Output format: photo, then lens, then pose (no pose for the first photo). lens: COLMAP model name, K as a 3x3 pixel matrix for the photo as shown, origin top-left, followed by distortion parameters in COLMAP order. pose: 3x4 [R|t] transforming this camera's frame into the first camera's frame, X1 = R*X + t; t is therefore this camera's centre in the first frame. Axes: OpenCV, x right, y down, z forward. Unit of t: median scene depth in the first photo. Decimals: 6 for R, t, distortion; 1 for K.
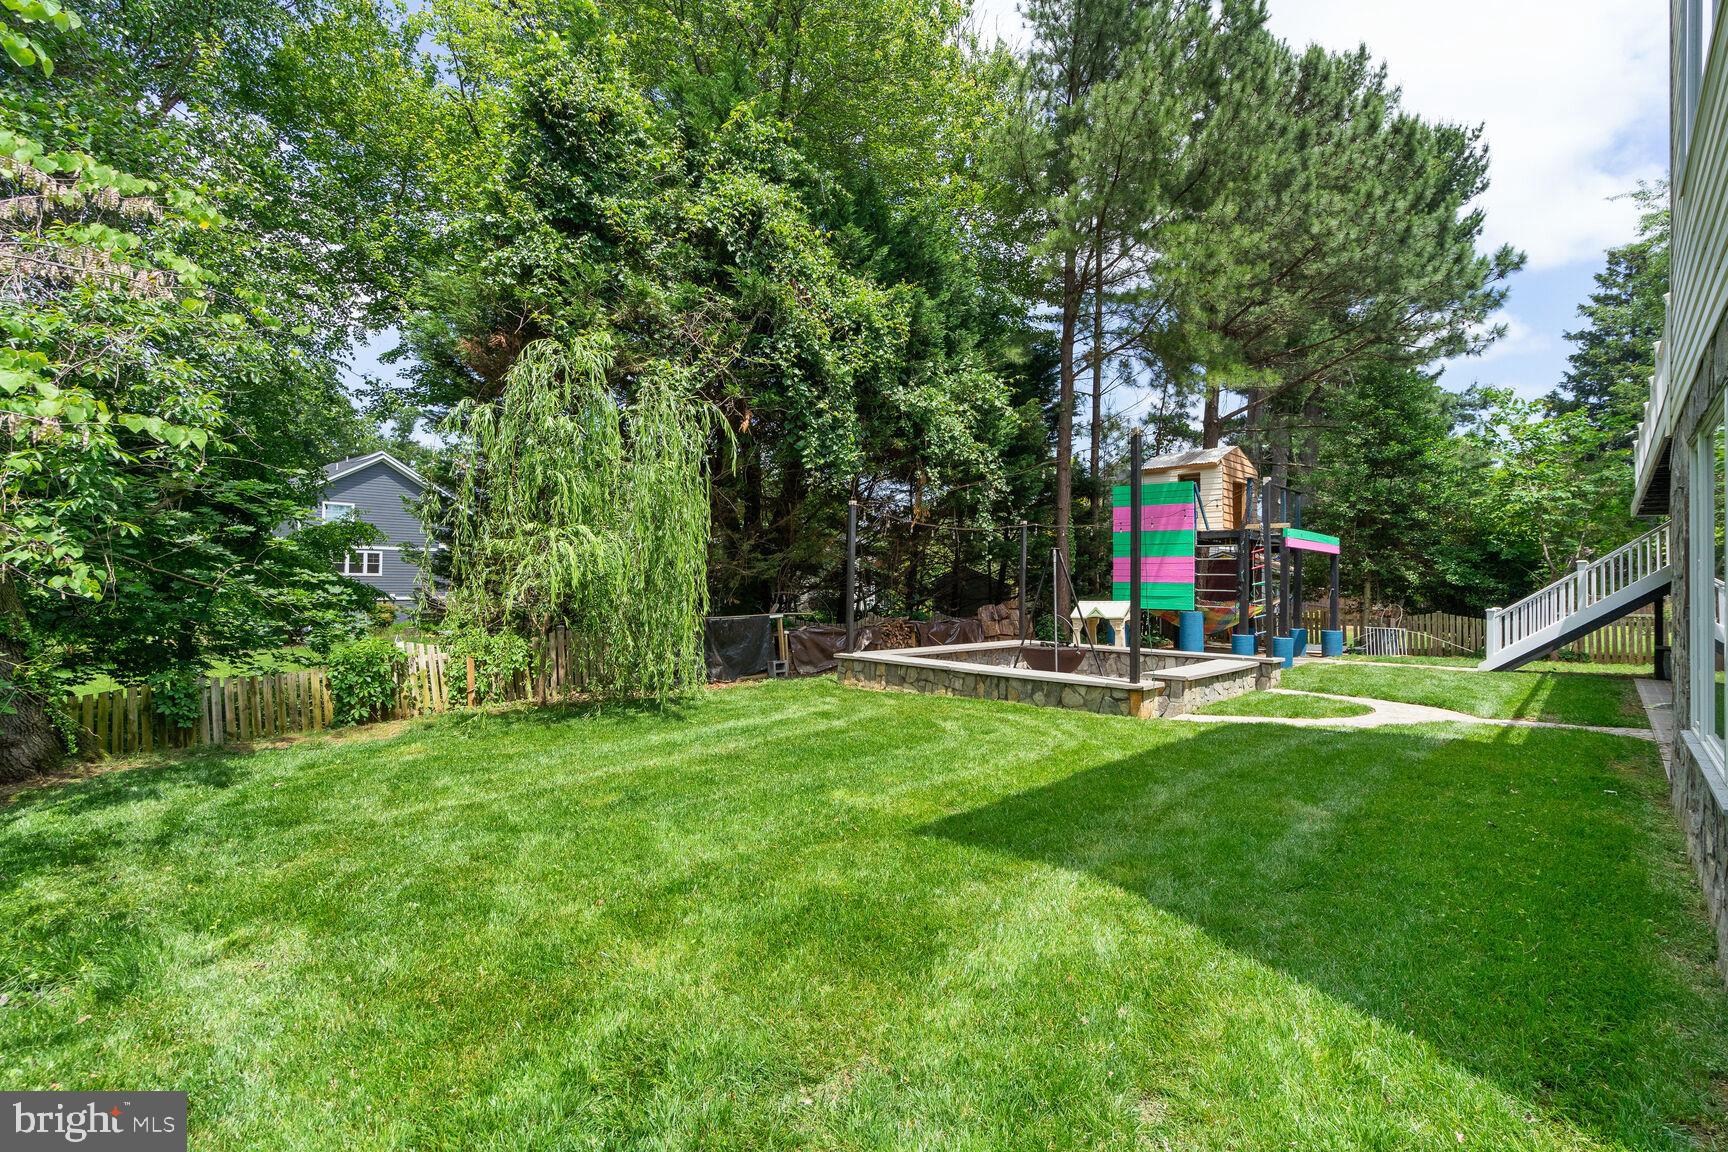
lens RADIAL K [[792.9, 0, 864.0], [0, 792.9, 576.0], [0, 0, 1]] dist [-0.003449, -0.000798]
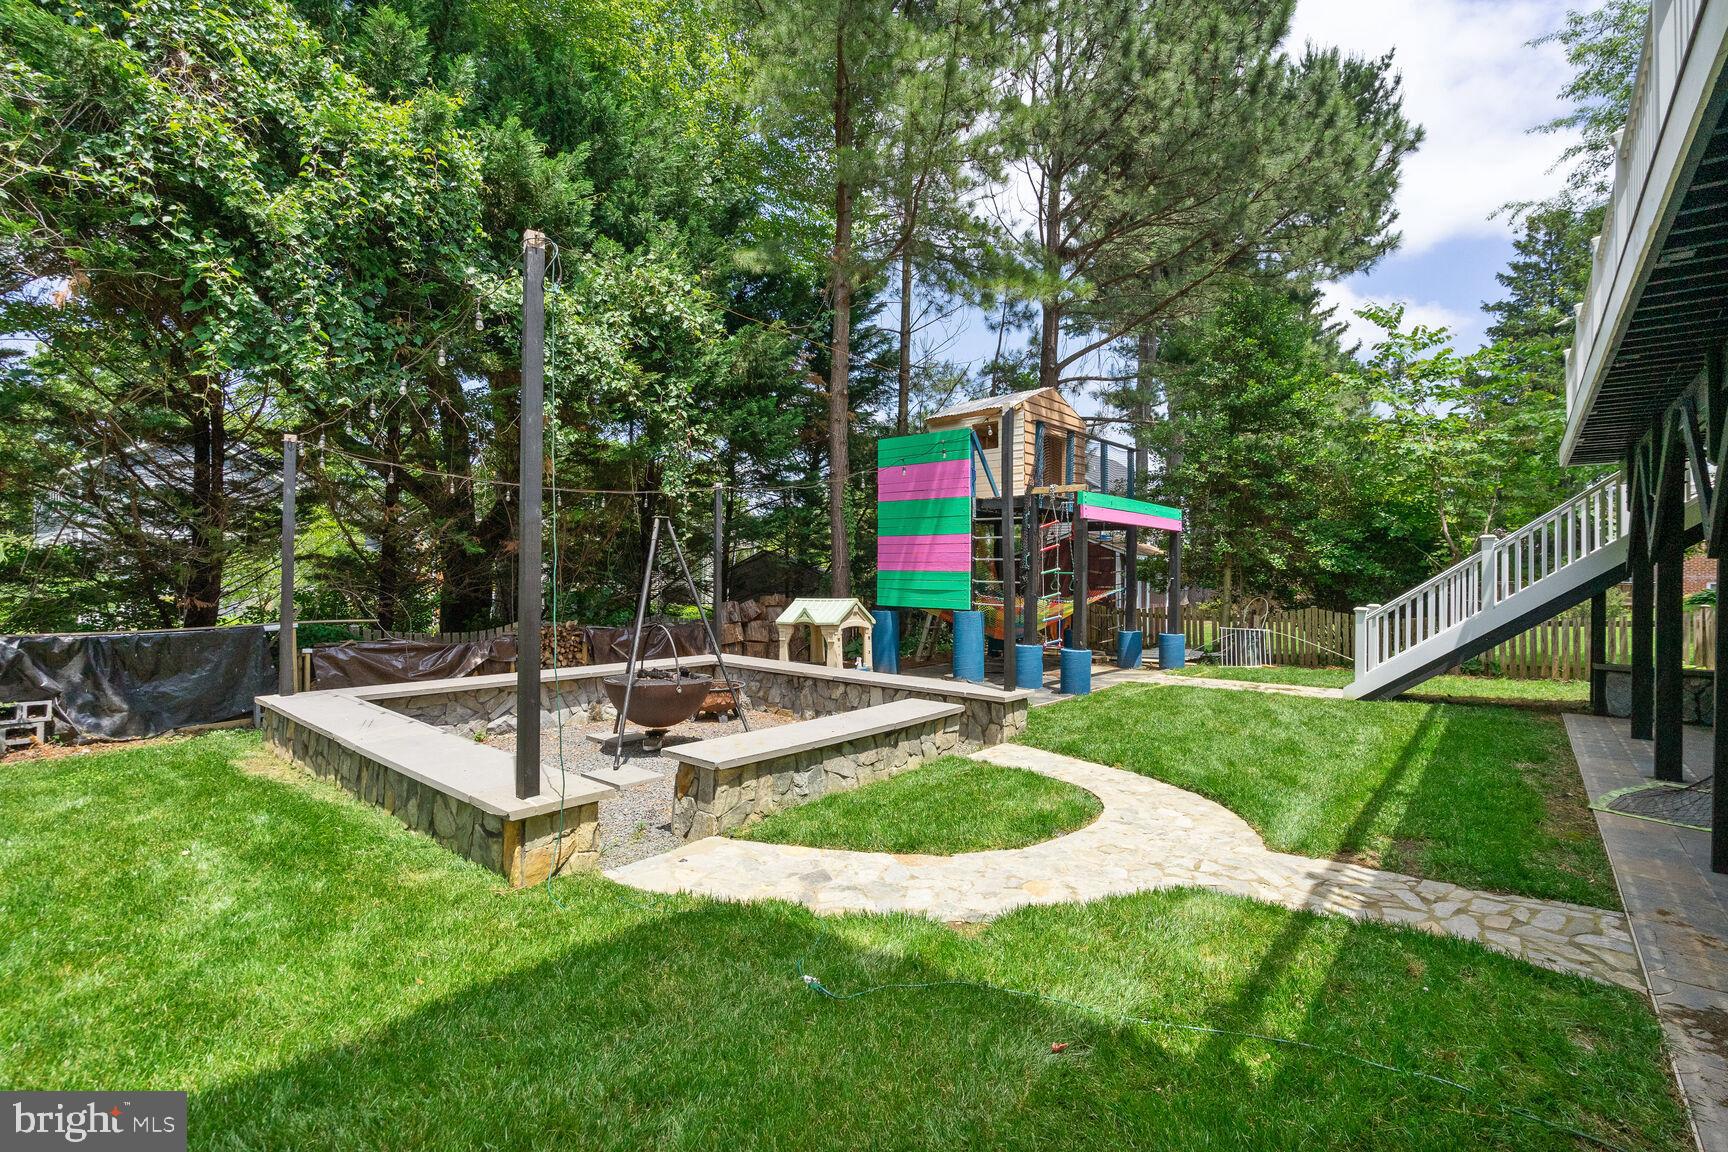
lens RADIAL K [[780.6, 0, 864.0], [0, 780.6, 576.0], [0, 0, 1]] dist [-0.005111, 0.000295]
pose [[0.998632, -0.005412, 0.052013, 0.267365], [0.004567, 0.999856, 0.016352, 0.001018], [-0.052094, -0.016093, 0.998513, 0.285588]]
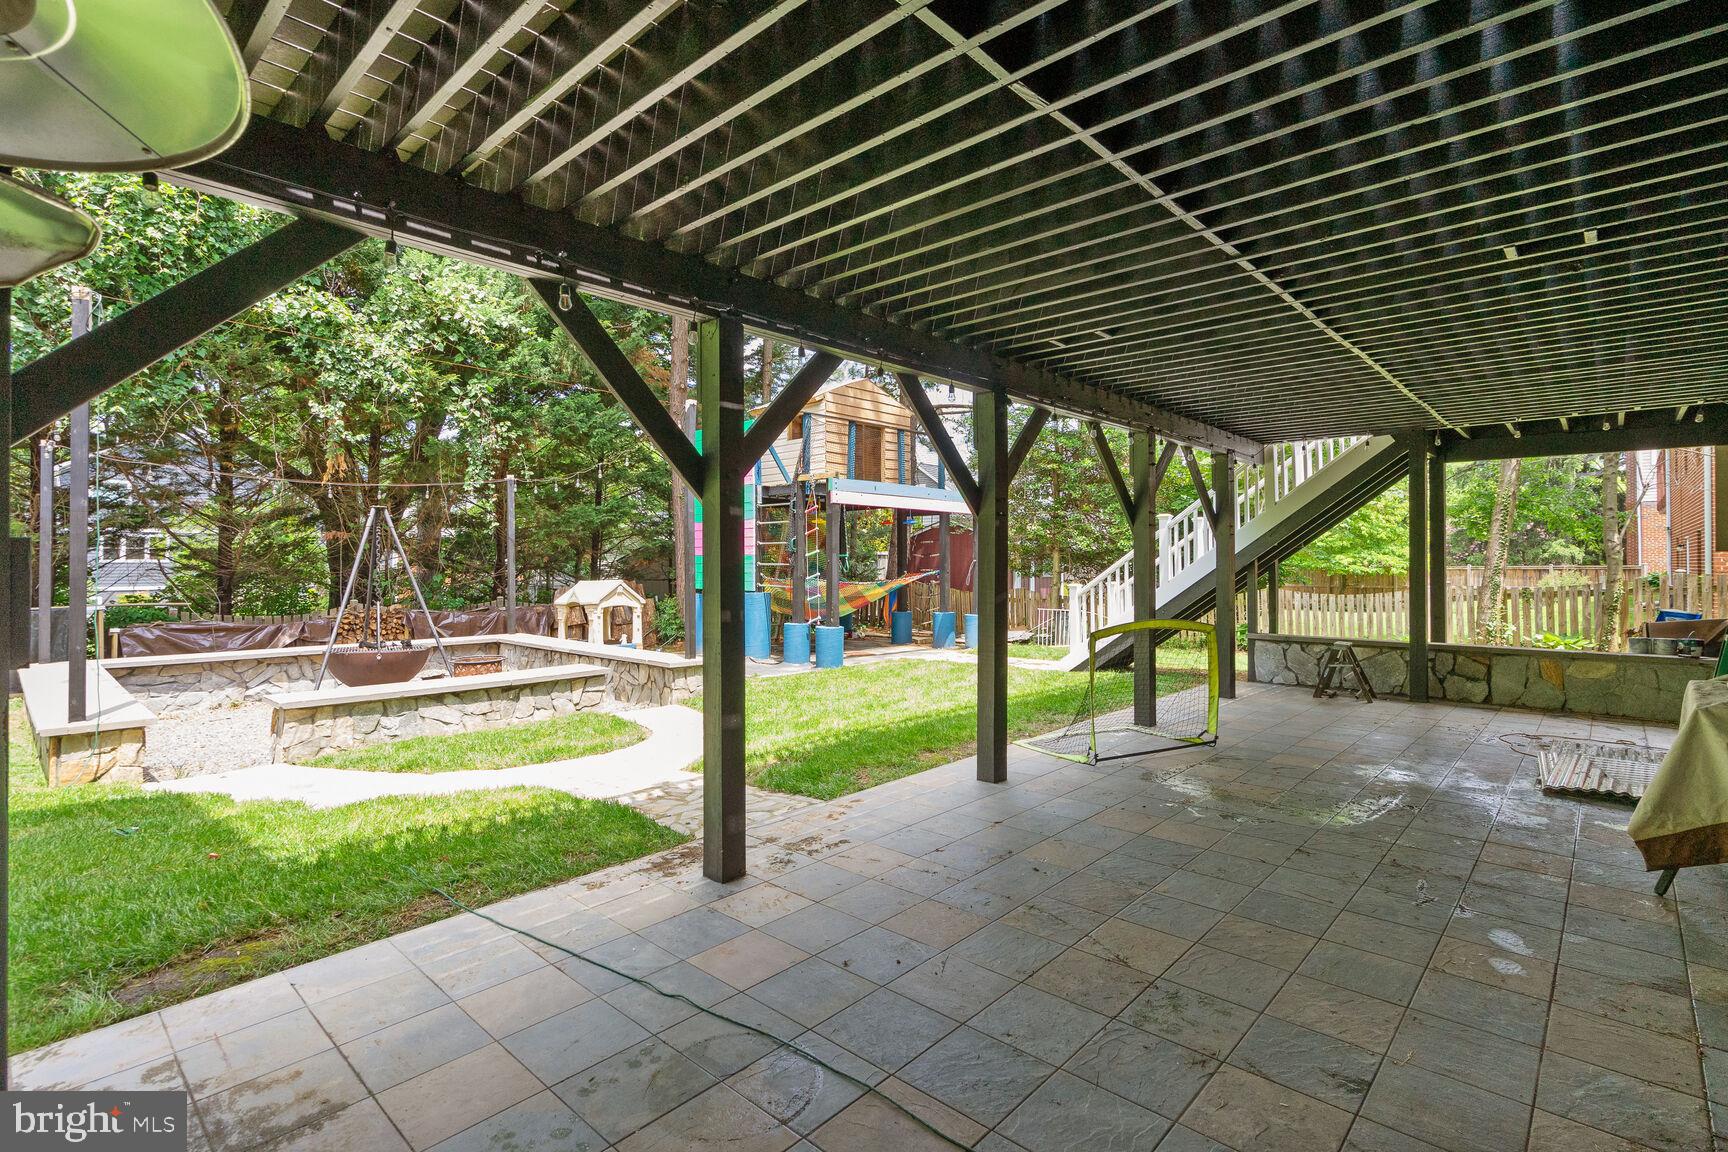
lens RADIAL K [[819.2, 0, 860.5], [0, 819.2, 560.0], [0, 0, 1]] dist [-0.001004, -0.000380]
pose [[0.999852, -0.015827, 0.006671, 0.480788], [0.015805, 0.999869, 0.003391, 0.012043], [-0.006724, -0.003285, 0.999972, 0.205522]]
